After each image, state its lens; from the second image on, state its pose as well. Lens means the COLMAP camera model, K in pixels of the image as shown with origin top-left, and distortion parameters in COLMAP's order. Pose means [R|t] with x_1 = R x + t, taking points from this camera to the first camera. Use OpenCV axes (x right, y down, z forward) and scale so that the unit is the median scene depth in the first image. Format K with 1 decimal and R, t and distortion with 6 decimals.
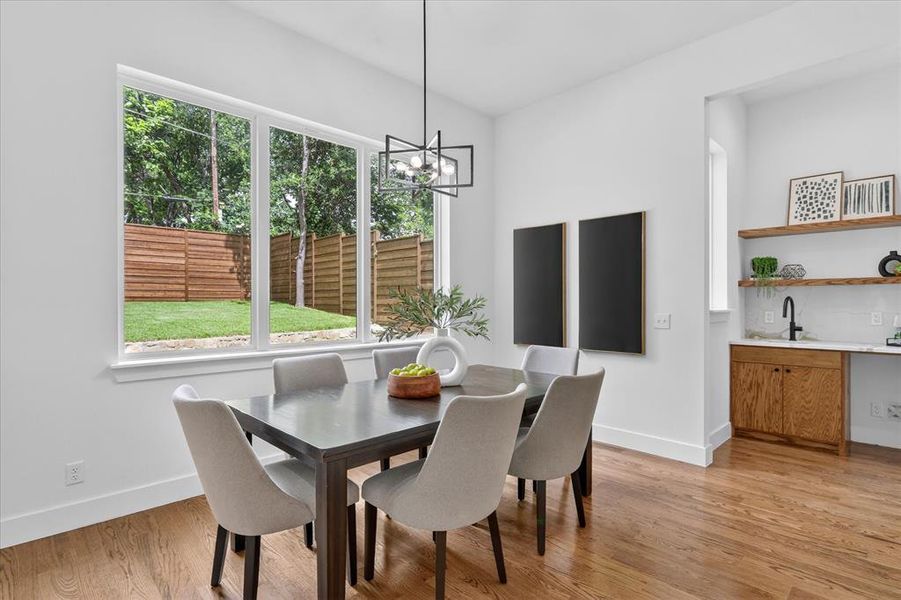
lens RADIAL K [[446.2, 0, 453.1], [0, 446.2, 303.9], [0, 0, 1]] dist [-0.000706, 0.000744]
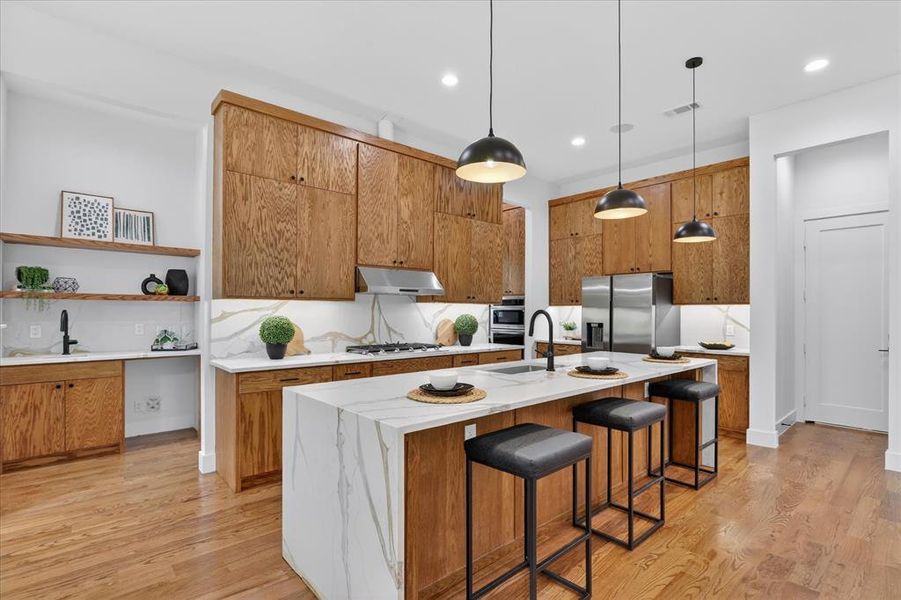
lens RADIAL K [[435.6, 0, 453.9], [0, 435.6, 307.6], [0, 0, 1]] dist [-0.014983, 0.000597]
pose [[0.039745, 0.010108, 0.999159, -0.162582], [0.001788, 0.999947, -0.010187, -0.011207], [-0.999208, 0.002191, 0.039725, 0.107904]]
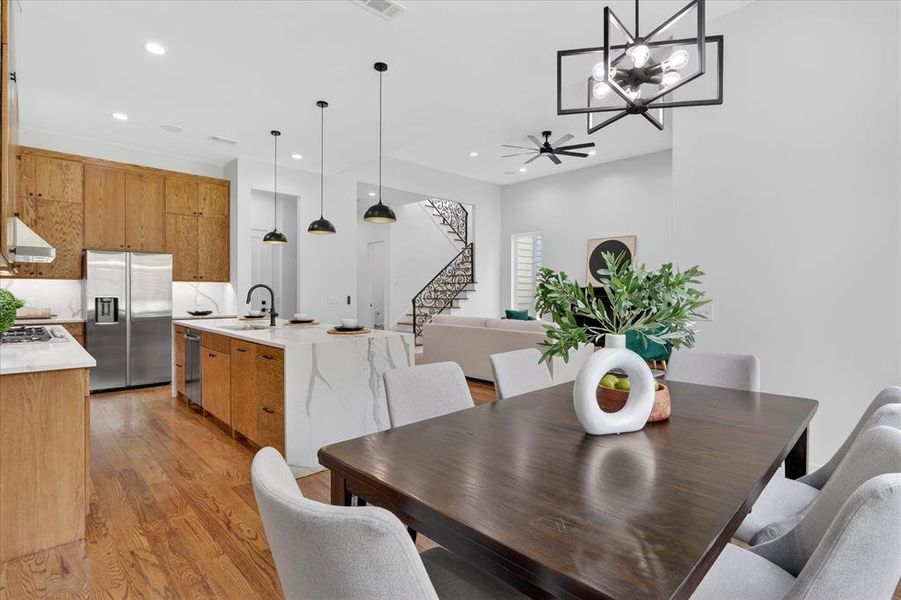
lens RADIAL K [[439.1, 0, 454.8], [0, 439.1, 291.7], [0, 0, 1]] dist [-0.004742, -0.000274]
pose [[-0.999998, -0.001789, 0.000016, 0.127121], [-0.001789, 0.999992, 0.003525, -0.000628], [-0.000022, 0.003525, -0.999994, 1.057102]]
